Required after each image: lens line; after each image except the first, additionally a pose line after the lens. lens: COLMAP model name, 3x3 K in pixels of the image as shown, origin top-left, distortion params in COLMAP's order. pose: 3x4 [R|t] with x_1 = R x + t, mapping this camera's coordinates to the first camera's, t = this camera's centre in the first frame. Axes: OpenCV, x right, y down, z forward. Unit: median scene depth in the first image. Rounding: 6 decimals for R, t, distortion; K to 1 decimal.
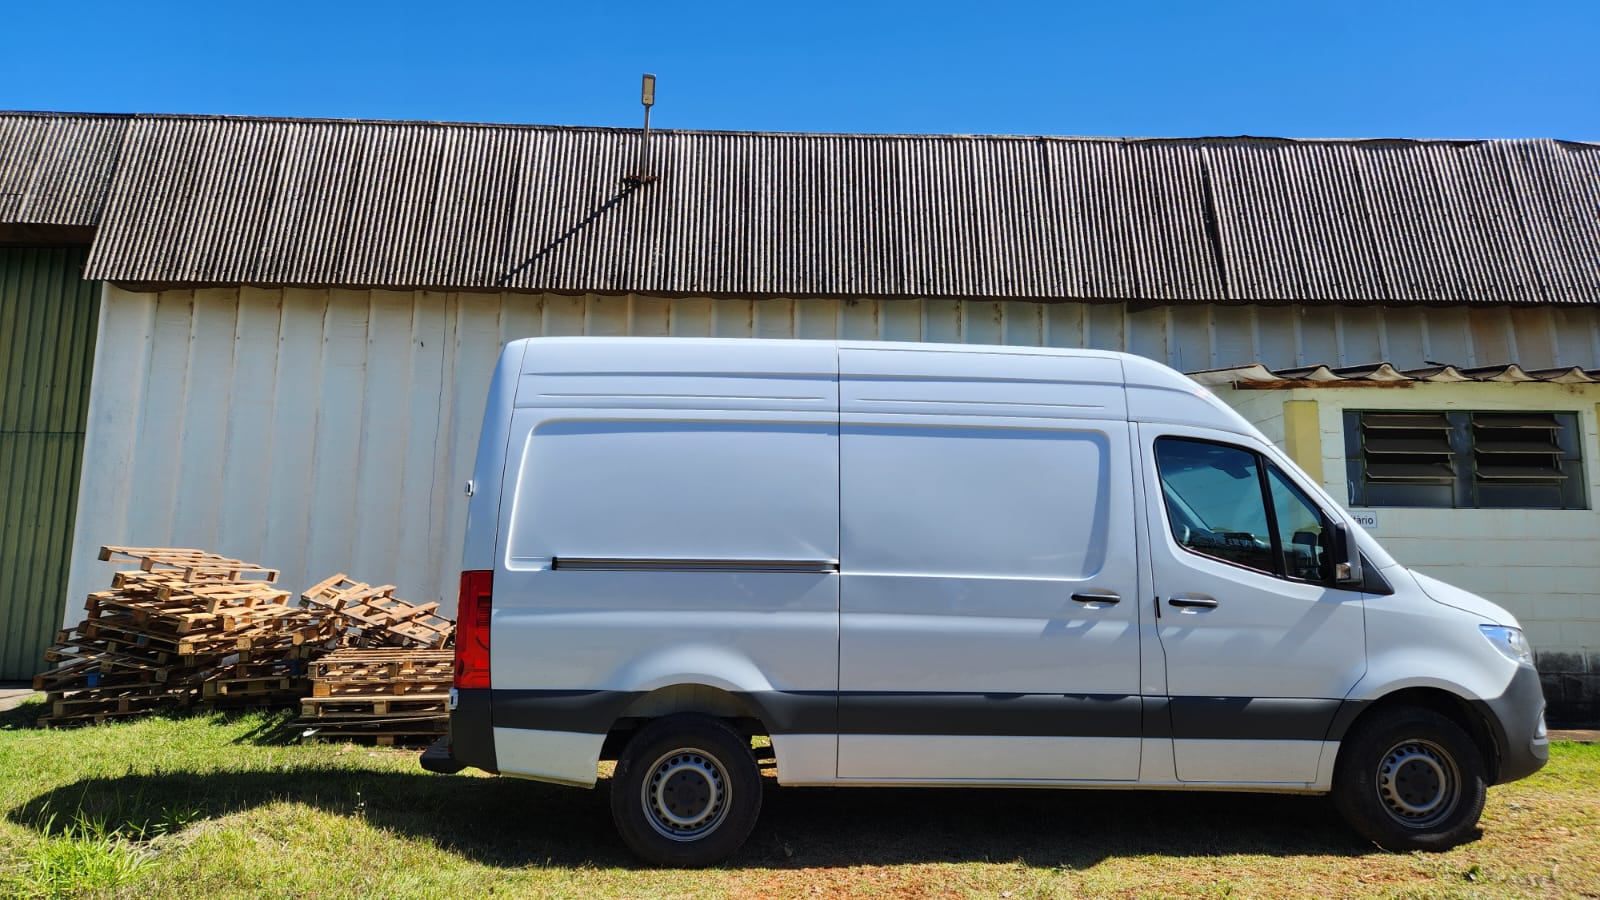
lens RADIAL K [[1058.3, 0, 796.4], [0, 1058.3, 451.0], [0, 0, 1]] dist [0.095707, -0.085603]
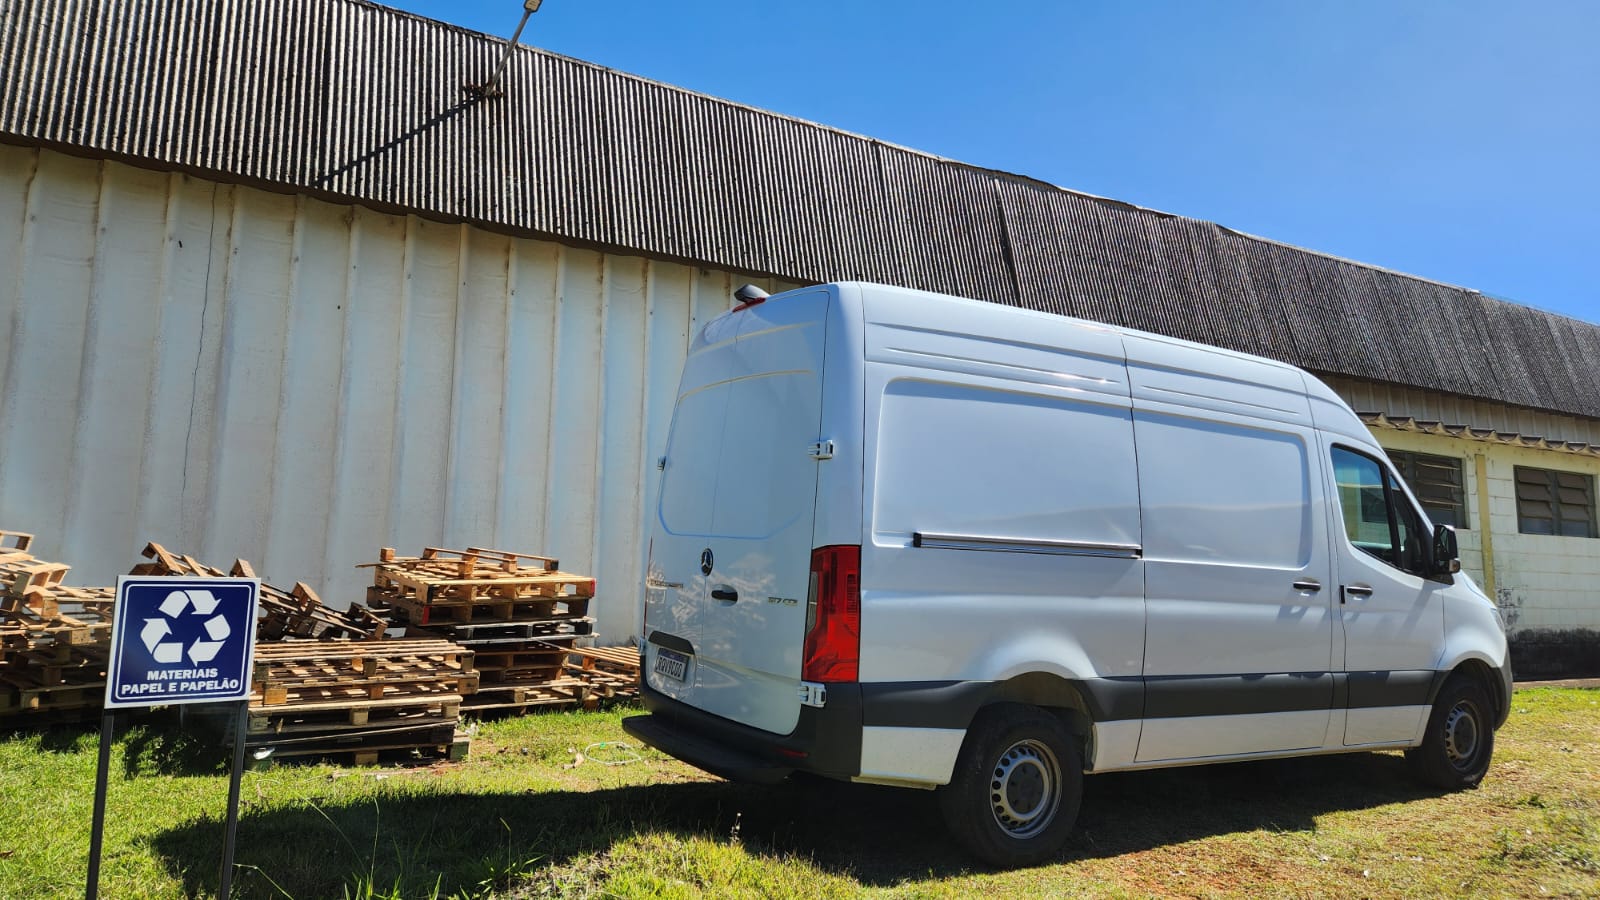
lens RADIAL K [[1059.3, 0, 807.7], [0, 1059.3, 449.2], [0, 0, 1]] dist [0.099620, -0.090583]
pose [[0.885125, 0.067813, 0.460387, -0.302380], [-0.073550, 0.997276, -0.005490, 0.017371], [-0.459505, -0.029002, 0.887701, 0.106900]]
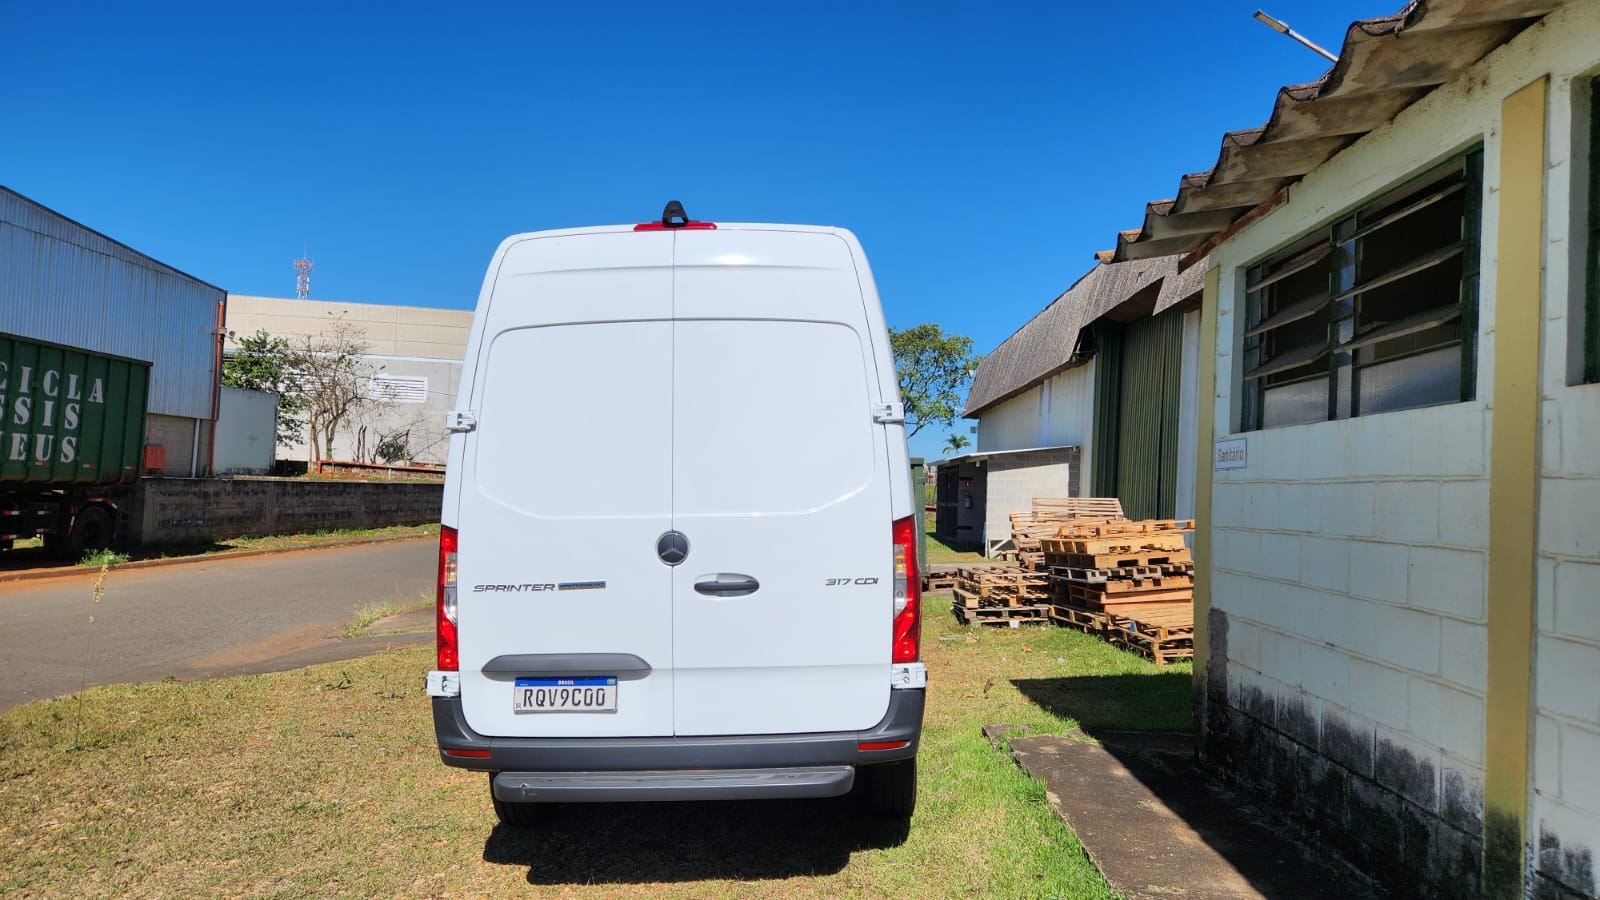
lens RADIAL K [[1058.3, 0, 796.4], [0, 1058.3, 451.0], [0, 0, 1]] dist [0.095707, -0.085603]
pose [[-0.064506, -0.043817, -0.996955, 0.792382], [0.103030, 0.993404, -0.050328, 0.047264], [0.992584, -0.105962, -0.059566, 0.558625]]
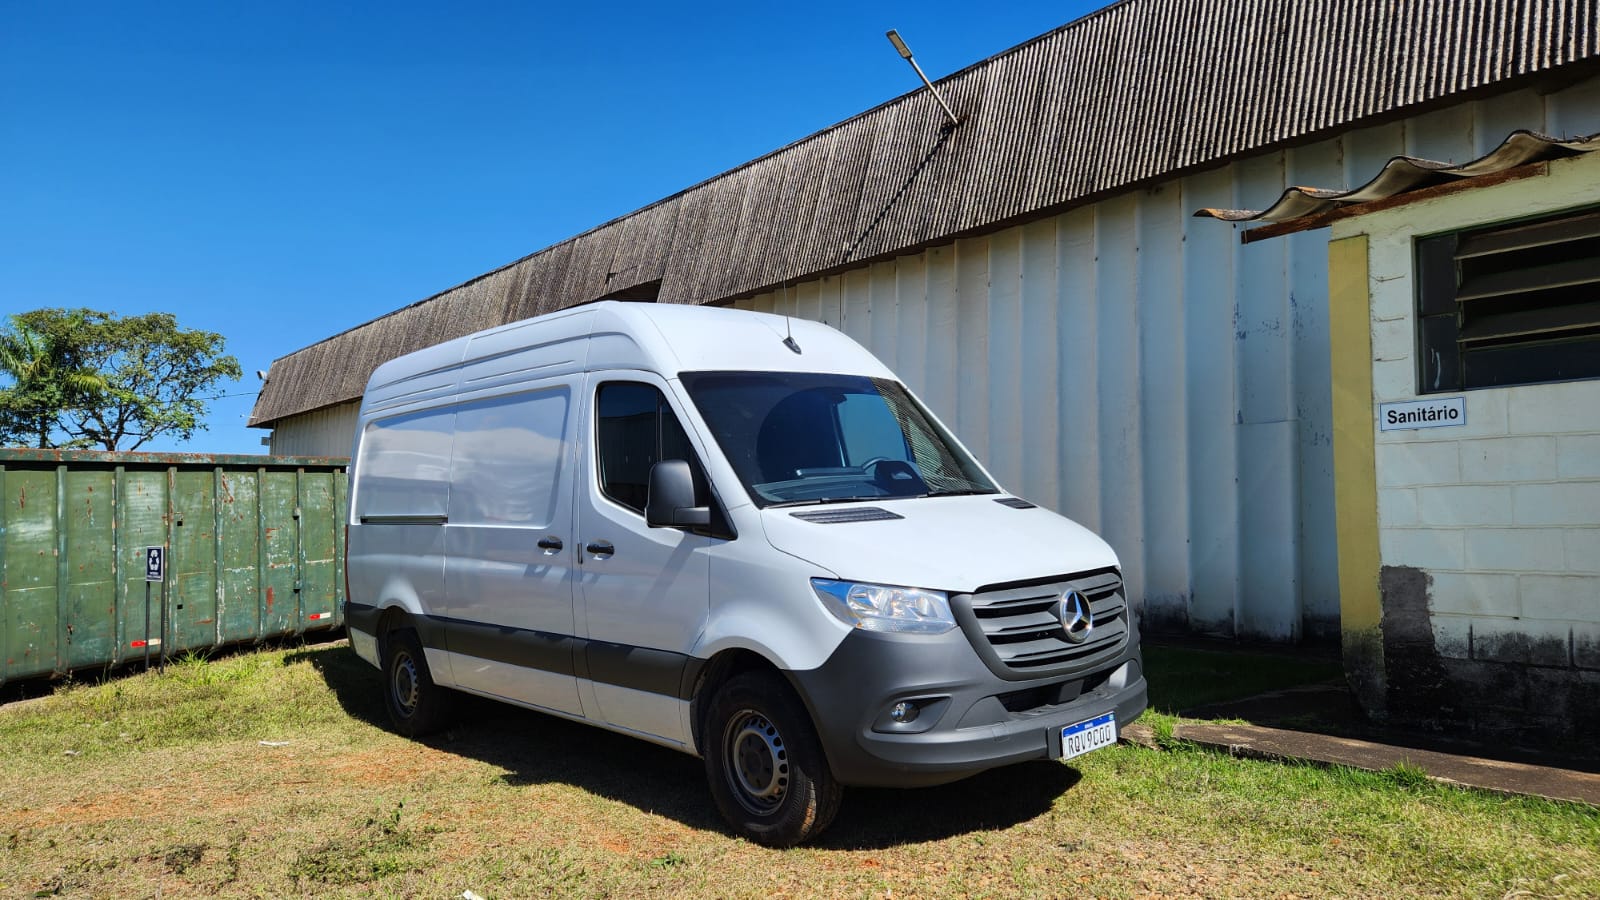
lens RADIAL K [[1062.0, 0, 797.5], [0, 1062.0, 452.6], [0, 0, 1]] dist [0.094234, -0.082837]
pose [[0.619730, -0.061069, -0.782435, 0.548612], [0.112625, 0.993569, 0.011657, 0.026570], [0.776692, -0.095346, 0.622623, 0.230433]]
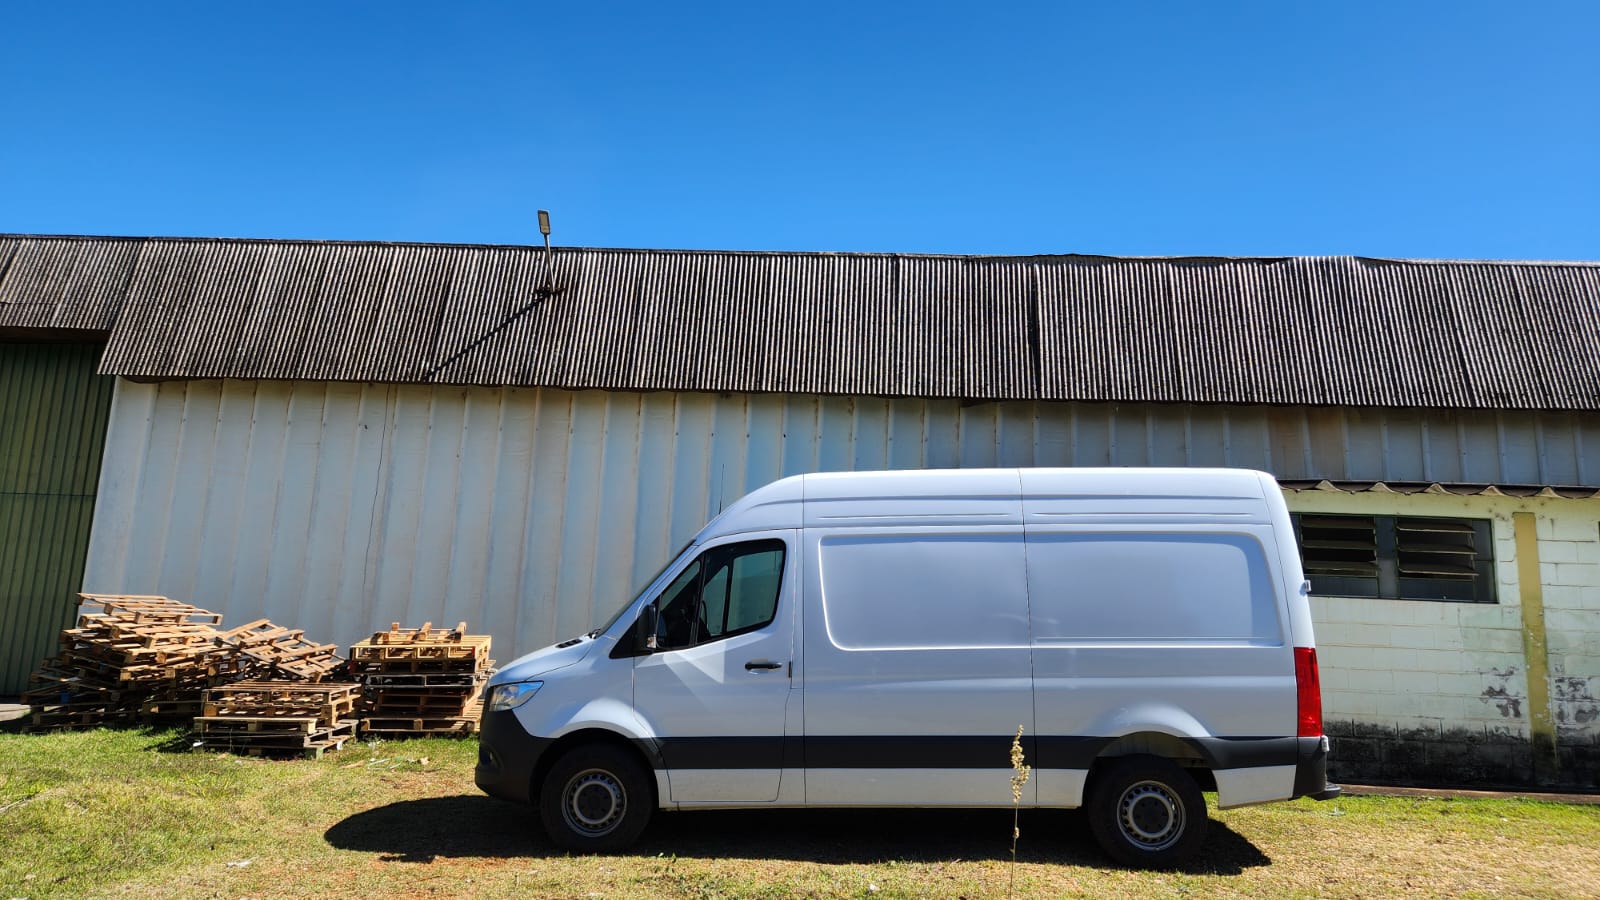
lens RADIAL K [[1061.2, 0, 805.7], [0, 1061.2, 467.4], [0, 0, 1]] dist [0.089648, -0.081098]
pose [[0.996685, 0.015953, -0.079777, 0.241466], [-0.017868, 0.999568, -0.023349, -0.035423], [0.079370, 0.024697, 0.996539, -0.164313]]
